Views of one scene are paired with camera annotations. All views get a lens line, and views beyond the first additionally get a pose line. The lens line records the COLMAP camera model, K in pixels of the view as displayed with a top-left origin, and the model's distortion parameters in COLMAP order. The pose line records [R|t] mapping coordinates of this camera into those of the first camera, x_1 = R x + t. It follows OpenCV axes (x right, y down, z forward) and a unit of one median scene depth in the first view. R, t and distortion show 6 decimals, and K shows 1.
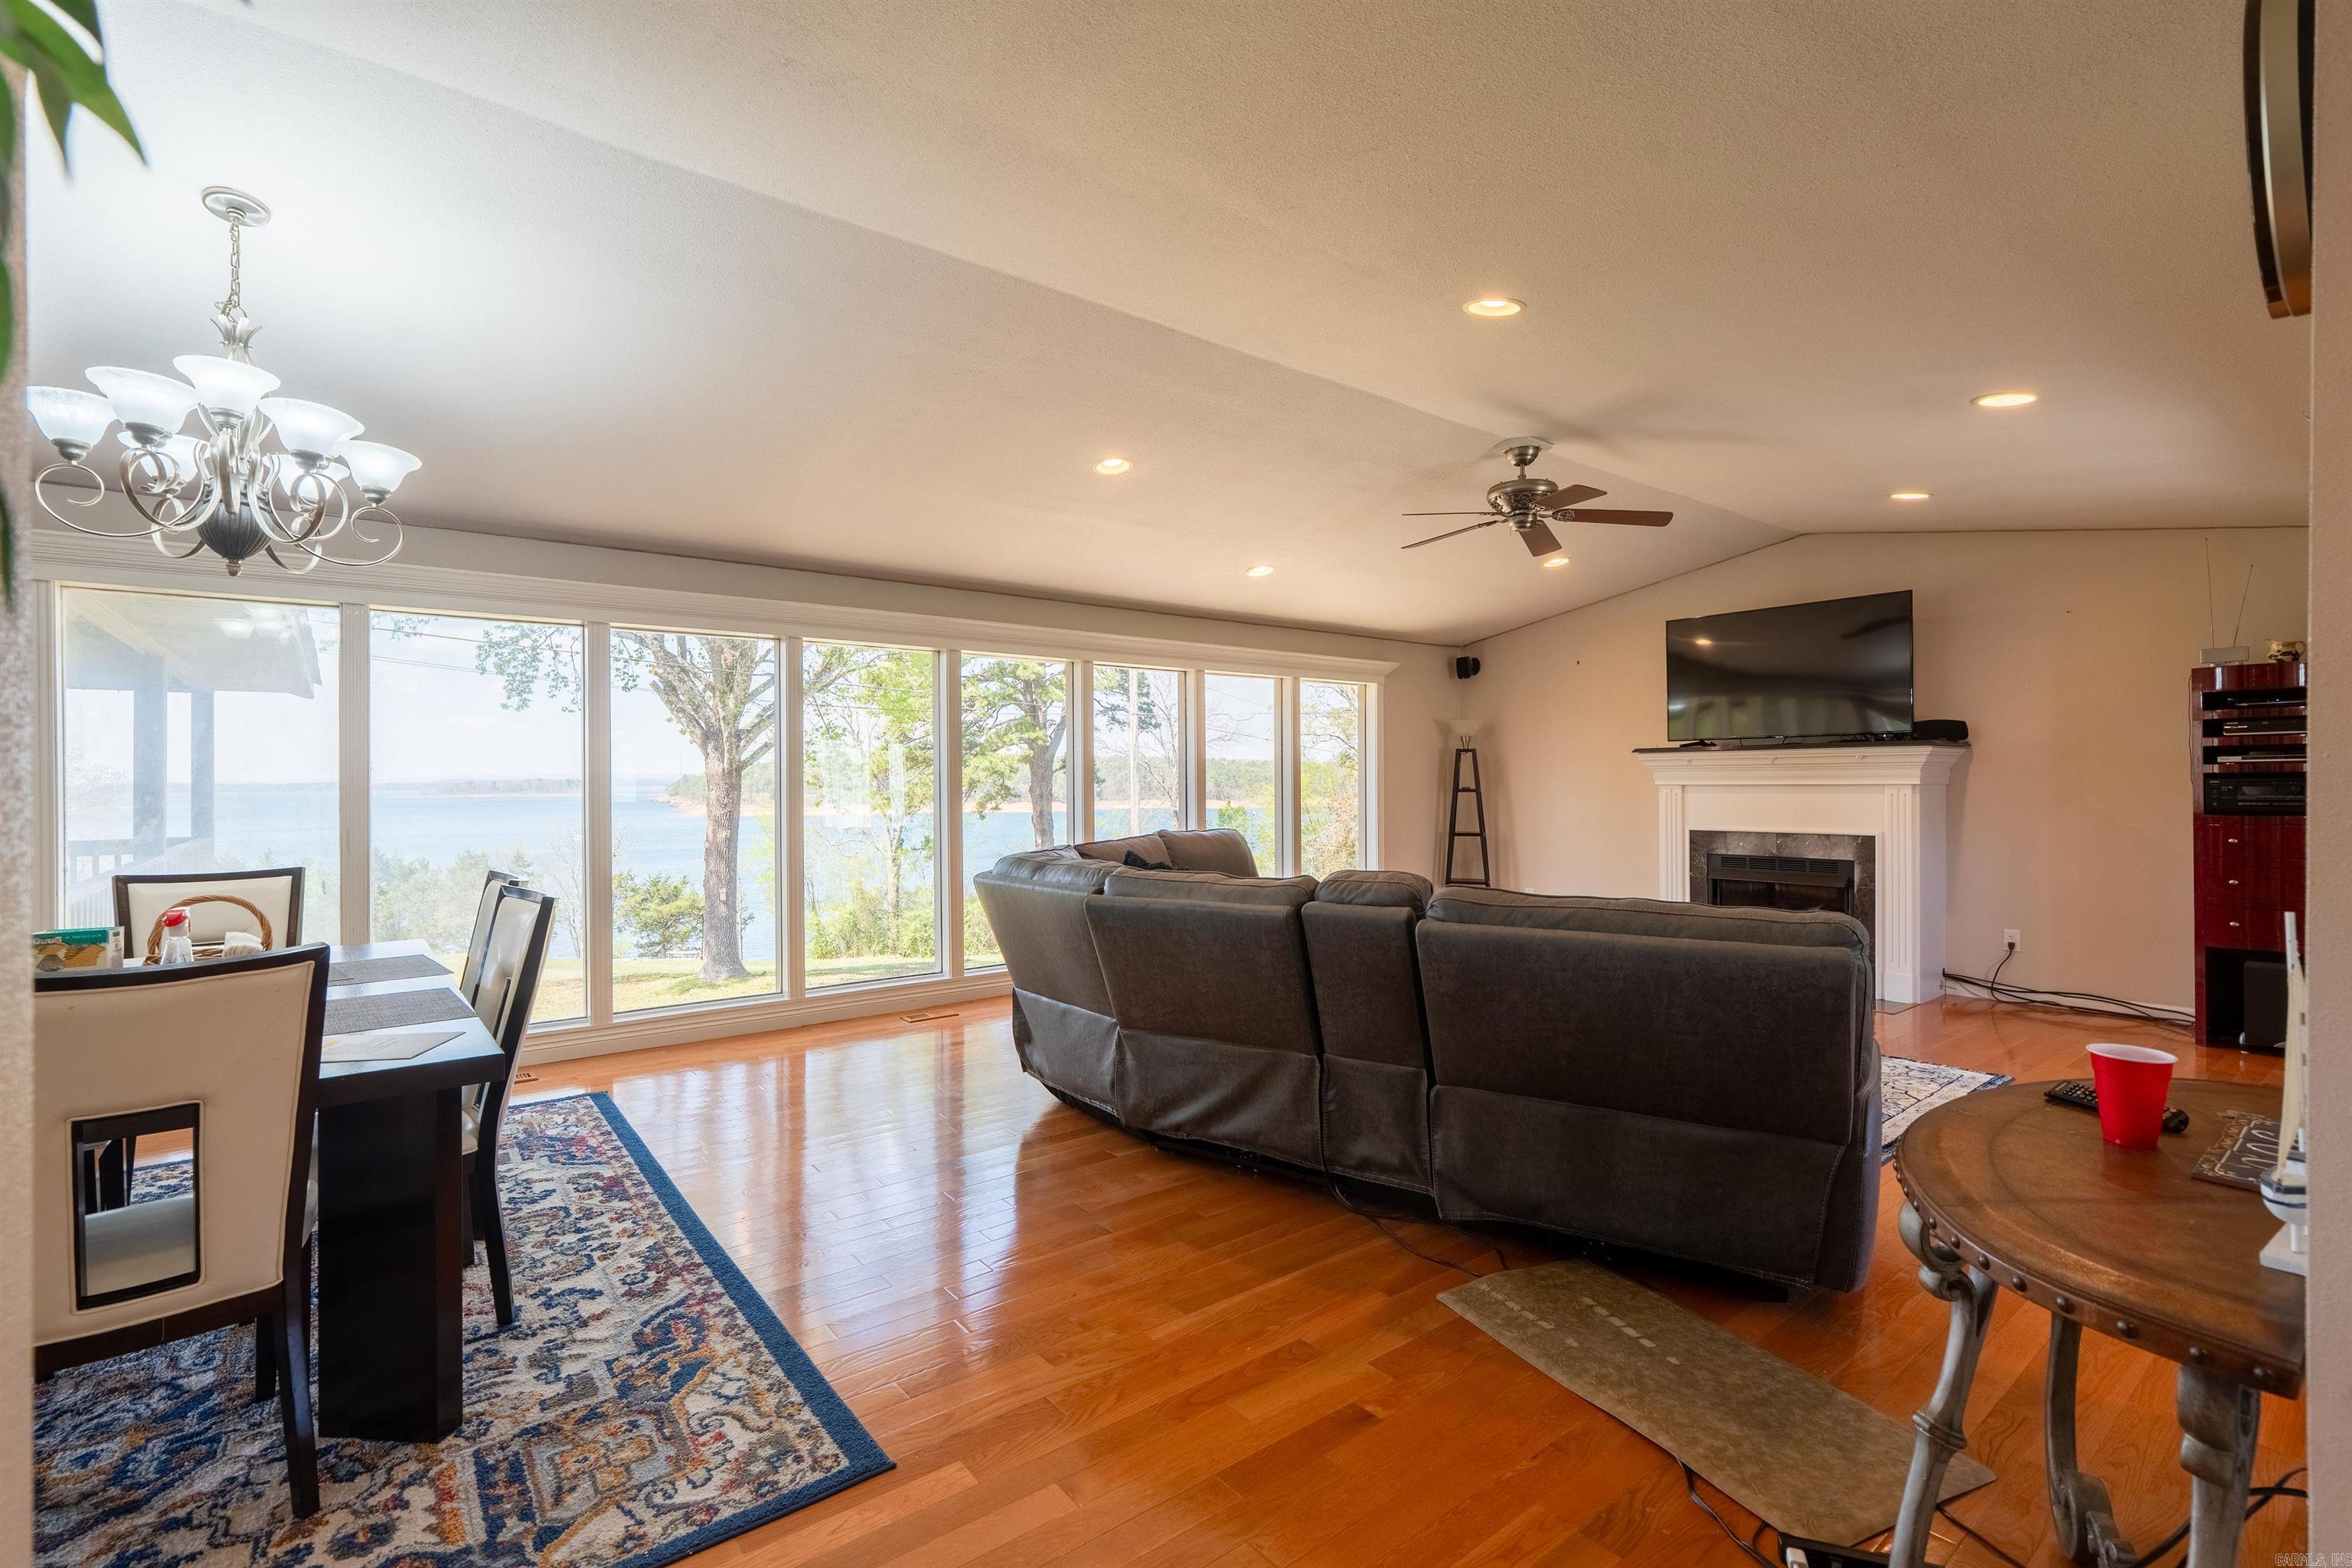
lens RADIAL K [[1055.9, 0, 1174.4], [0, 1055.9, 785.2], [0, 0, 1]] dist [-0.006521, 0.002478]
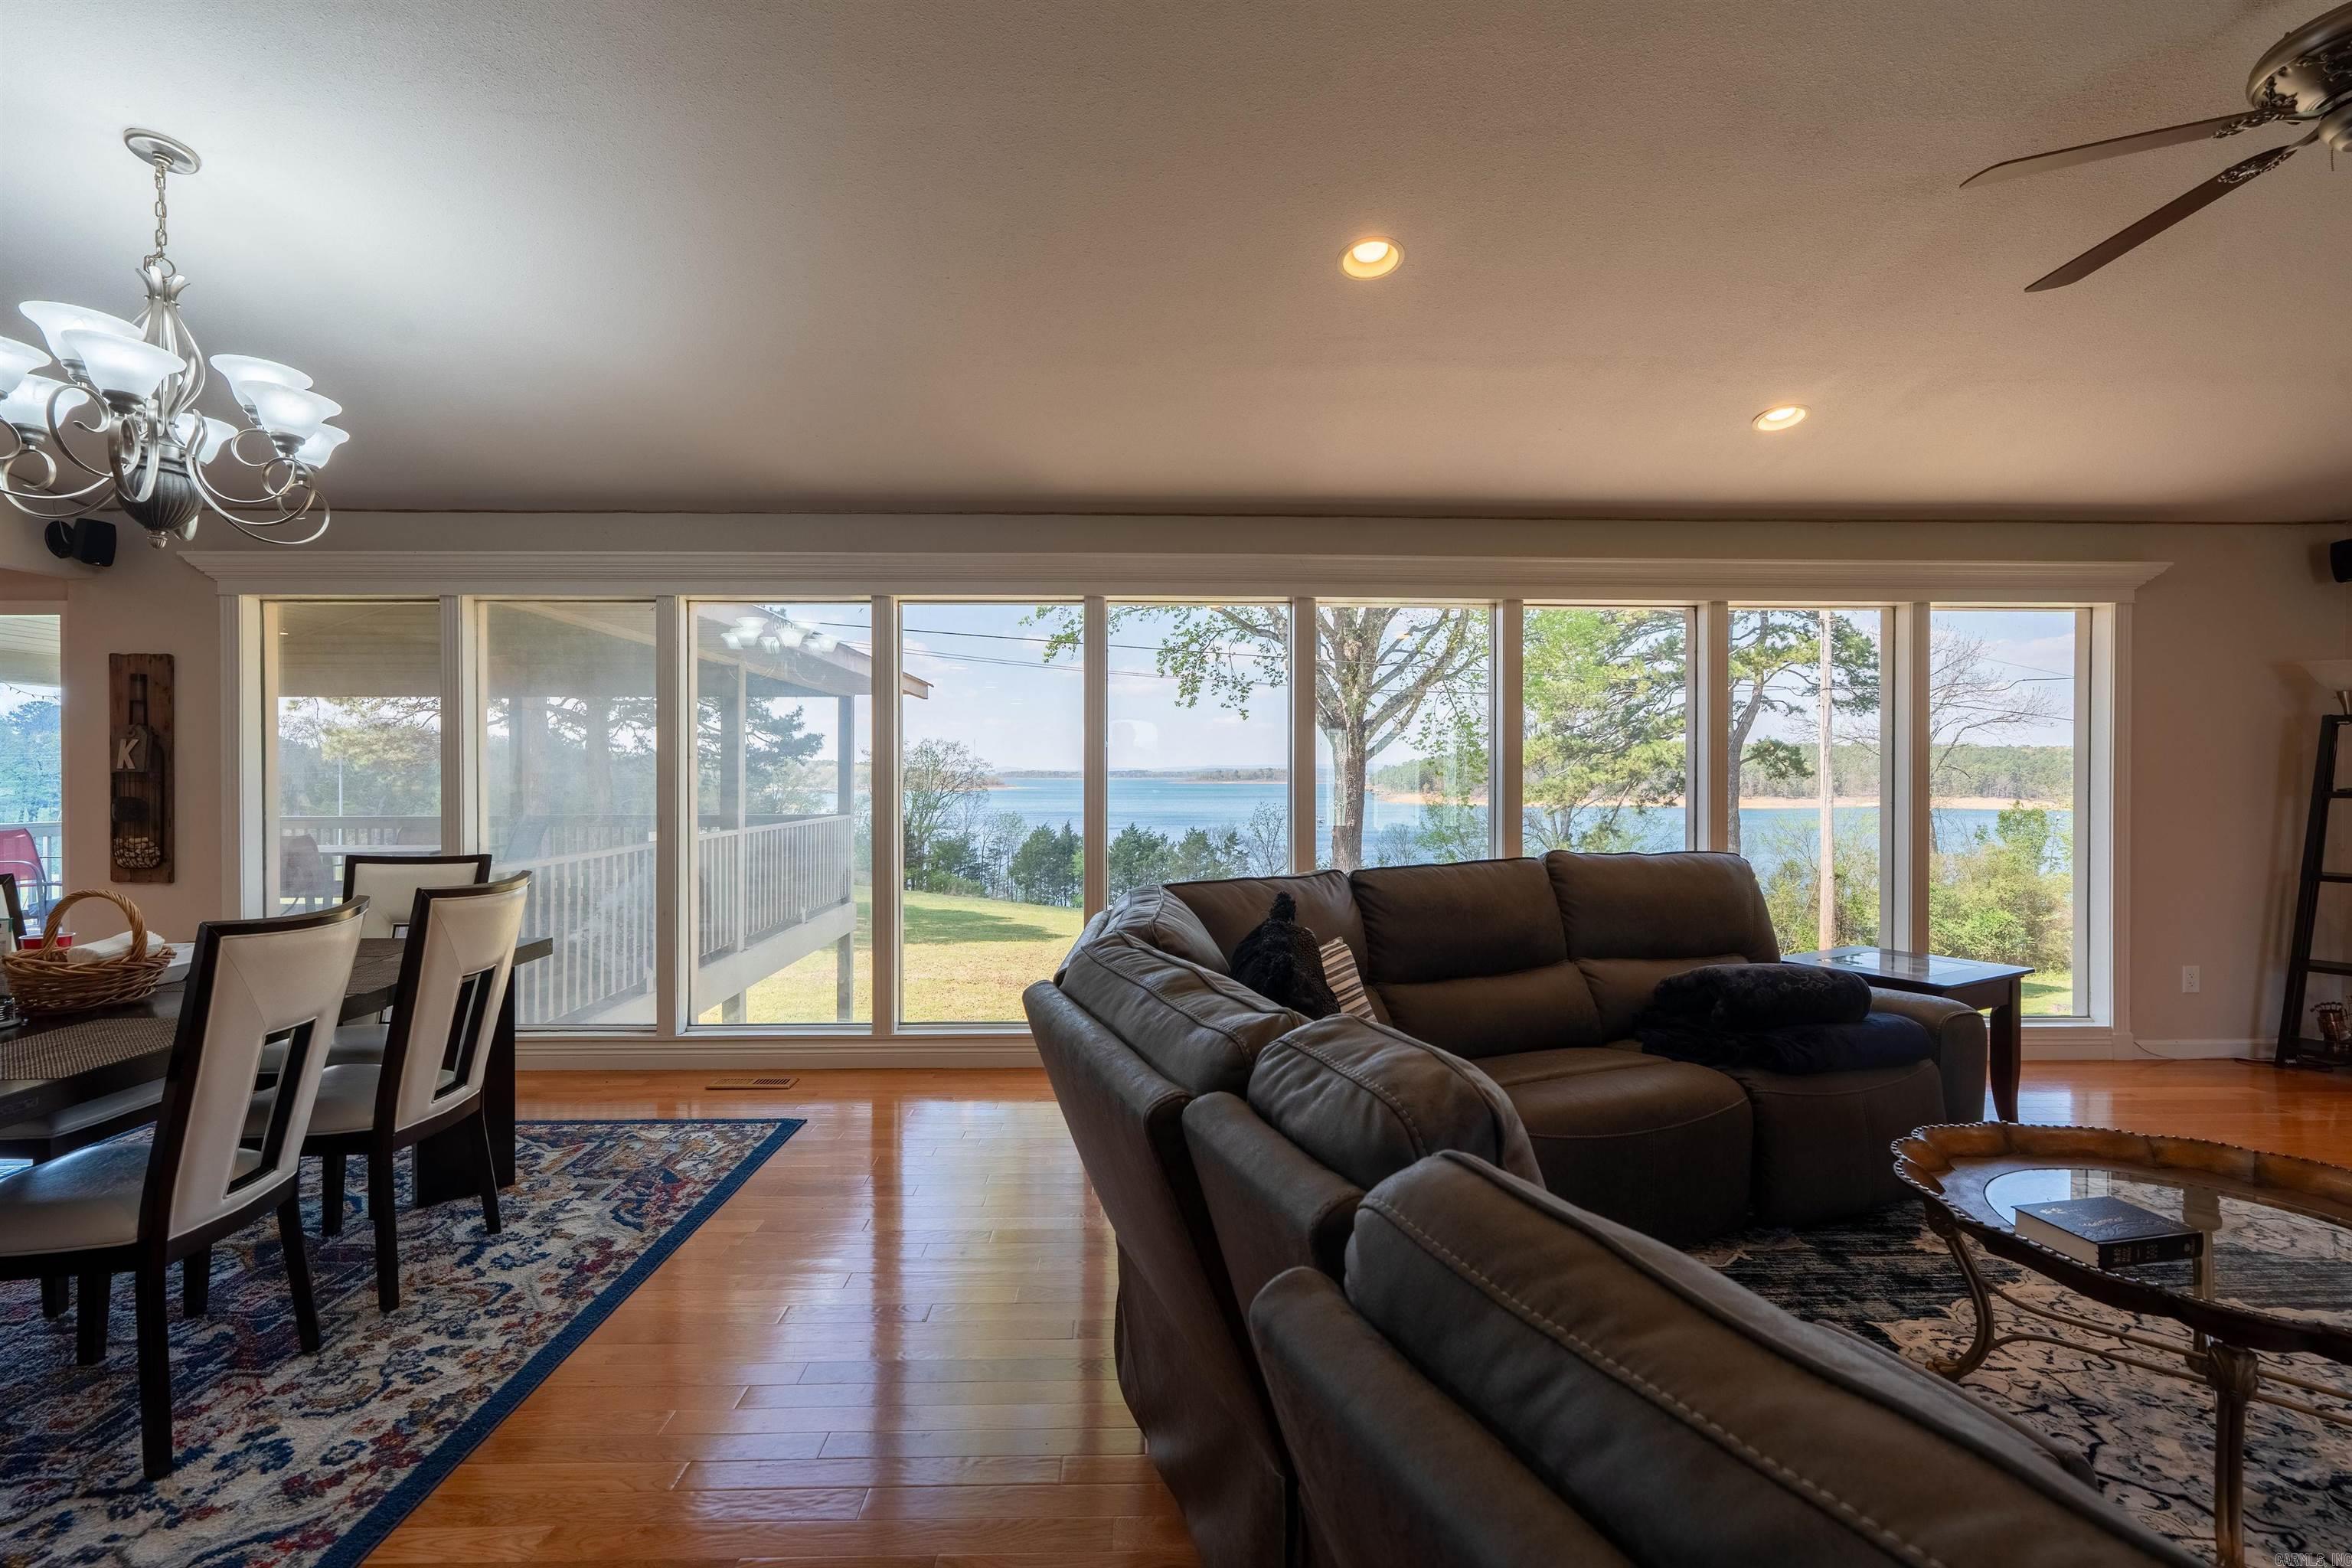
lens RADIAL K [[1055.9, 0, 1174.0], [0, 1055.9, 788.9], [0, 0, 1]] dist [-0.006521, 0.002478]
pose [[0.805744, 0.014900, -0.592076, 0.165400], [-0.007447, 0.999859, 0.015027, -0.002473], [0.592217, -0.007699, 0.805742, 0.334964]]
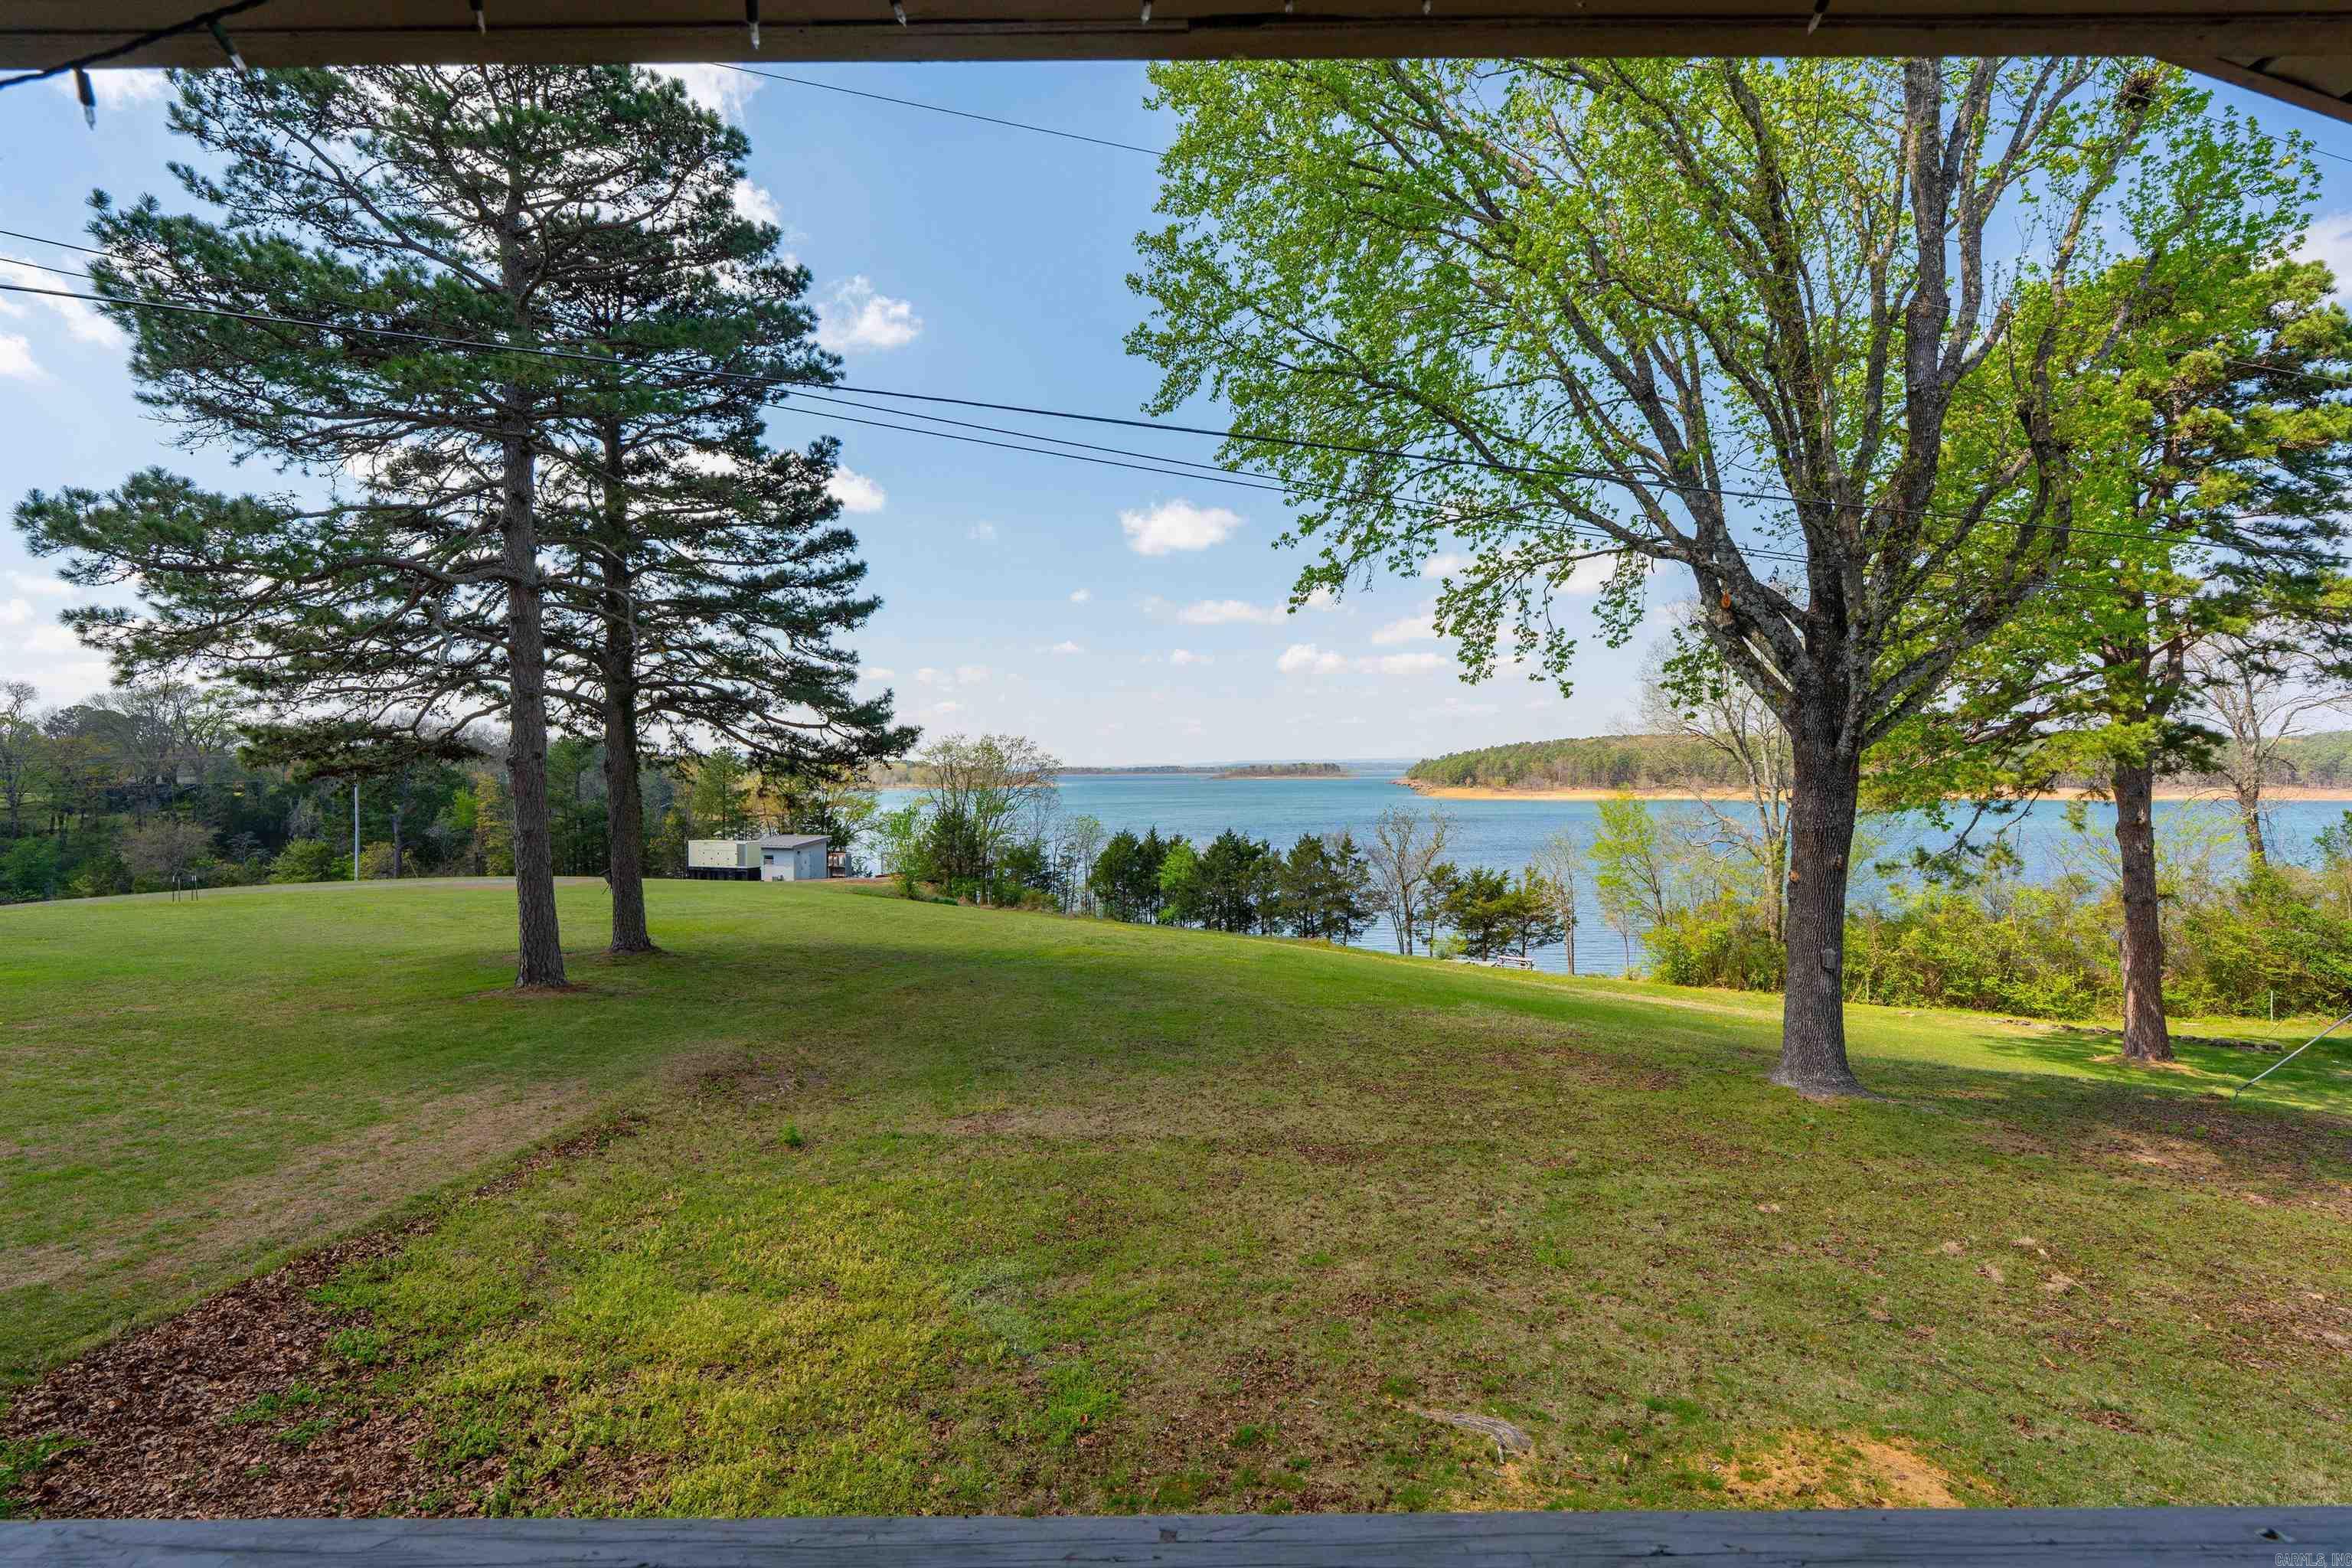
lens RADIAL K [[1055.9, 0, 1175.4], [0, 1055.9, 799.0], [0, 0, 1]] dist [-0.006521, 0.002478]
pose [[0.789646, 0.017952, -0.613300, -1.411151], [-0.000015, 0.999572, 0.029240, -0.031468], [0.613563, -0.023080, 0.789309, 1.113218]]
